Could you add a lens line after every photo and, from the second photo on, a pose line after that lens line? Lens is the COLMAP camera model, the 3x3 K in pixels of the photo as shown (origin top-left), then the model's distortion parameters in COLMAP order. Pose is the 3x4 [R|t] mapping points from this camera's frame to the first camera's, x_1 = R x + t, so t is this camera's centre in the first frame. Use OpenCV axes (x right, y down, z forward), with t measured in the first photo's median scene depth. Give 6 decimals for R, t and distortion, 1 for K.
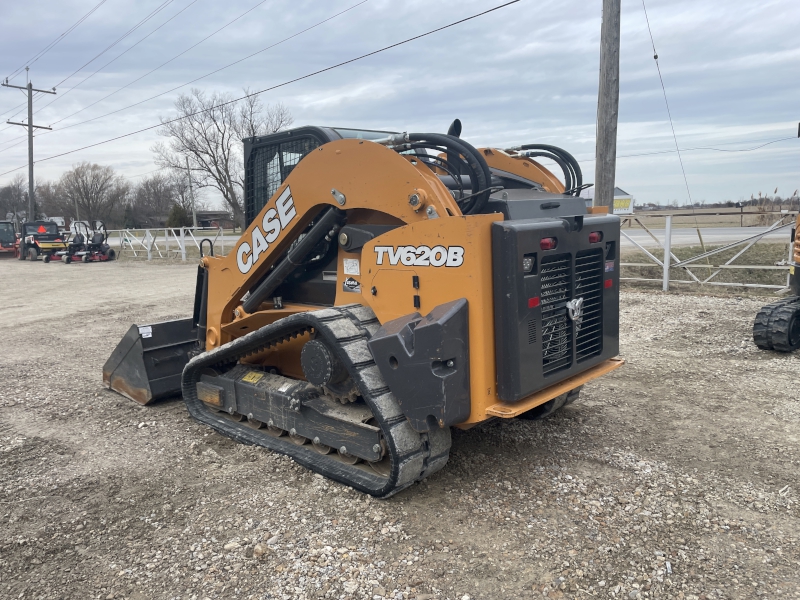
lens RADIAL K [[606.6, 0, 400.0], [0, 606.6, 300.0], [0, 0, 1]] dist [0.087741, -0.110585]
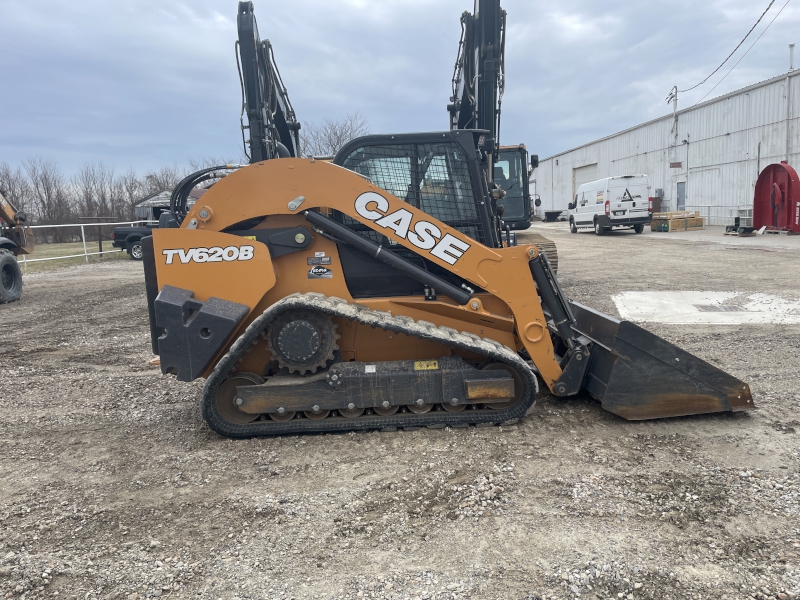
lens RADIAL K [[598.7, 0, 409.3], [0, 598.7, 294.6], [0, 0, 1]] dist [0.083003, -0.093447]
pose [[-0.690988, 0.166016, -0.703544, 0.758658], [-0.024275, 0.967392, 0.252119, -0.305626], [0.722459, 0.191290, -0.664426, 1.955053]]
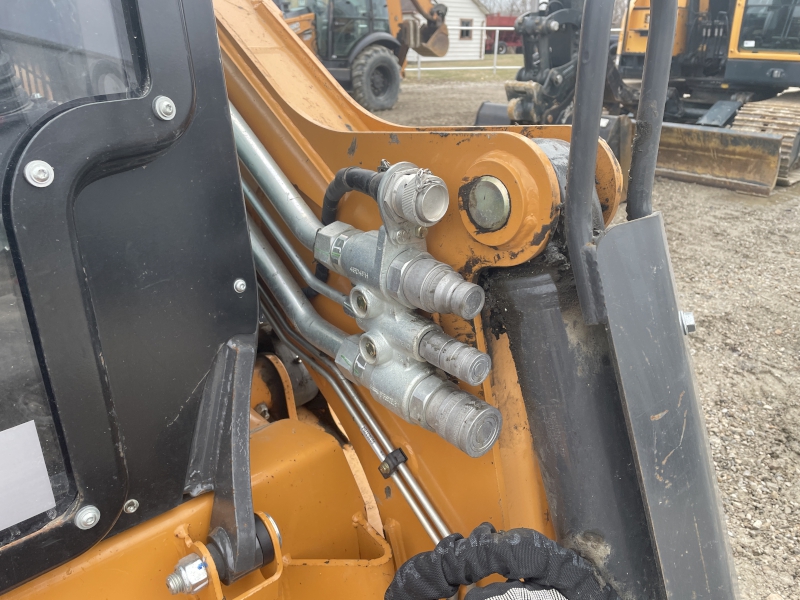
lens RADIAL K [[599.2, 0, 400.0], [0, 599.2, 300.0], [0, 0, 1]] dist [0.083401, -0.103005]
pose [[-0.997399, -0.000657, 0.072076, -0.343109], [0.036465, 0.857954, 0.512430, -0.117976], [-0.062174, 0.513725, -0.855699, 1.287297]]
